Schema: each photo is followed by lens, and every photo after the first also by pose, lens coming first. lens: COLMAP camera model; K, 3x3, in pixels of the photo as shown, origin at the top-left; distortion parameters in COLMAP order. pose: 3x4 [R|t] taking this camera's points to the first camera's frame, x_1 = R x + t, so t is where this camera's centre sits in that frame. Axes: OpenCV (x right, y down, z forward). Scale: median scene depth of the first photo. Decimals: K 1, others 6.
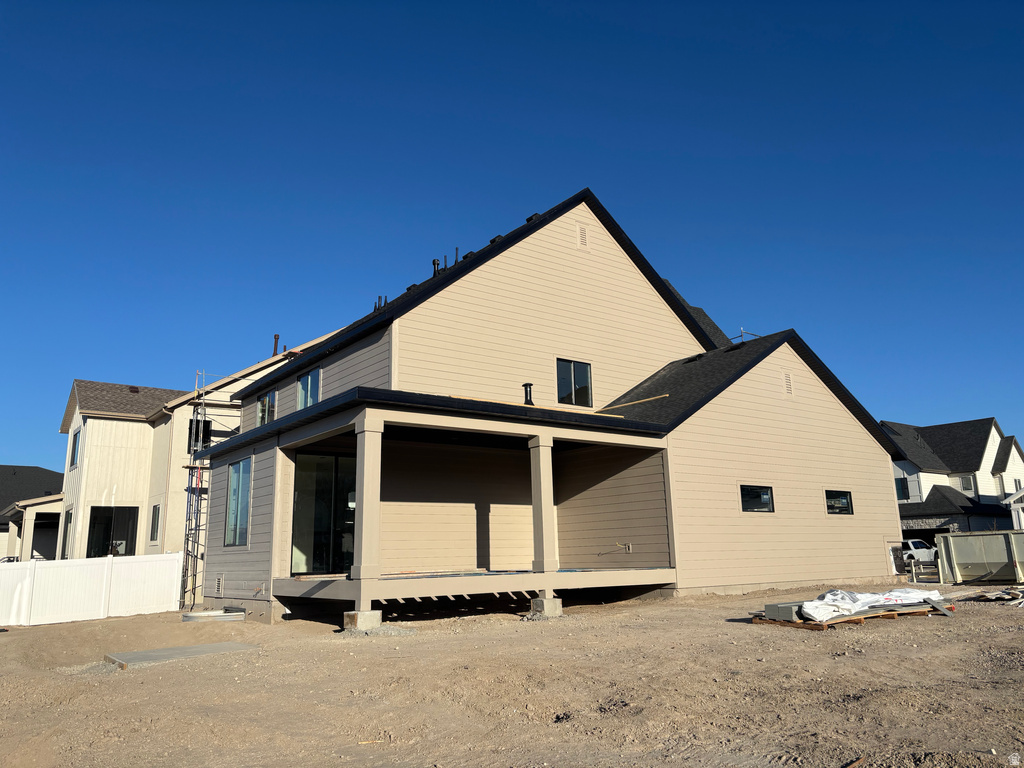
lens RADIAL K [[772.0, 0, 509.1], [0, 772.0, 378.6], [0, 0, 1]] dist [0.012499, -0.000055]
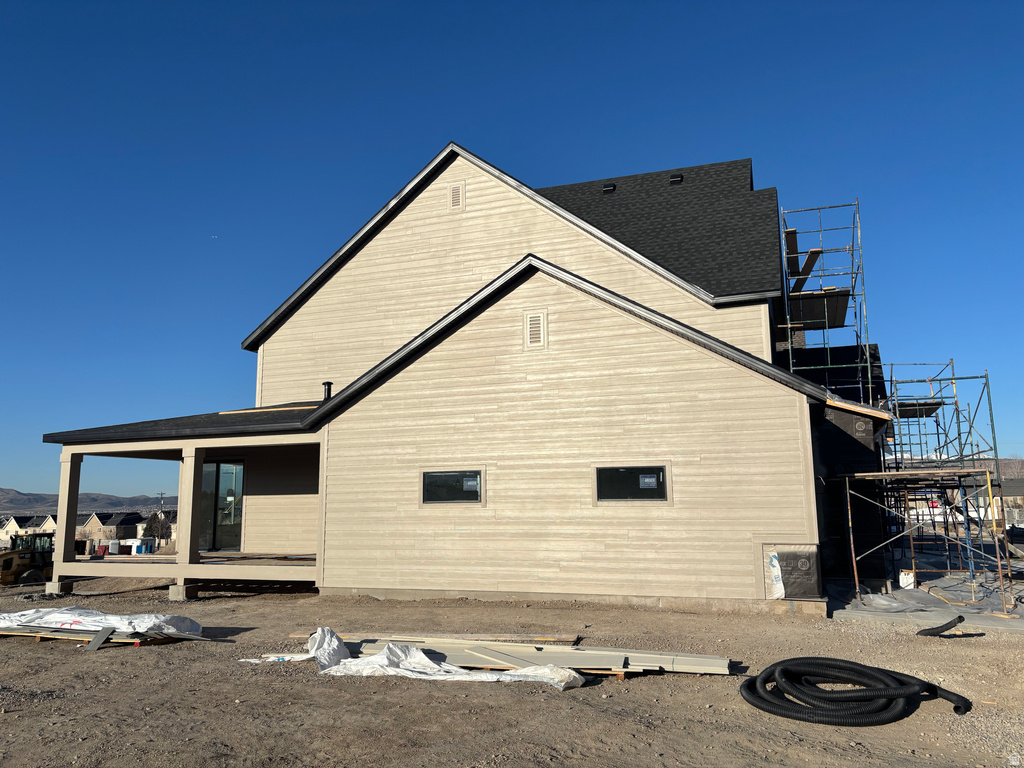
lens RADIAL K [[772.0, 0, 510.2], [0, 772.0, 388.9], [0, 0, 1]] dist [0.012499, -0.000055]
pose [[0.550809, -0.111298, -0.827177, 1.074329], [0.187357, 0.982264, -0.007405, 0.072519], [0.813330, -0.150899, 0.561893, 0.627641]]
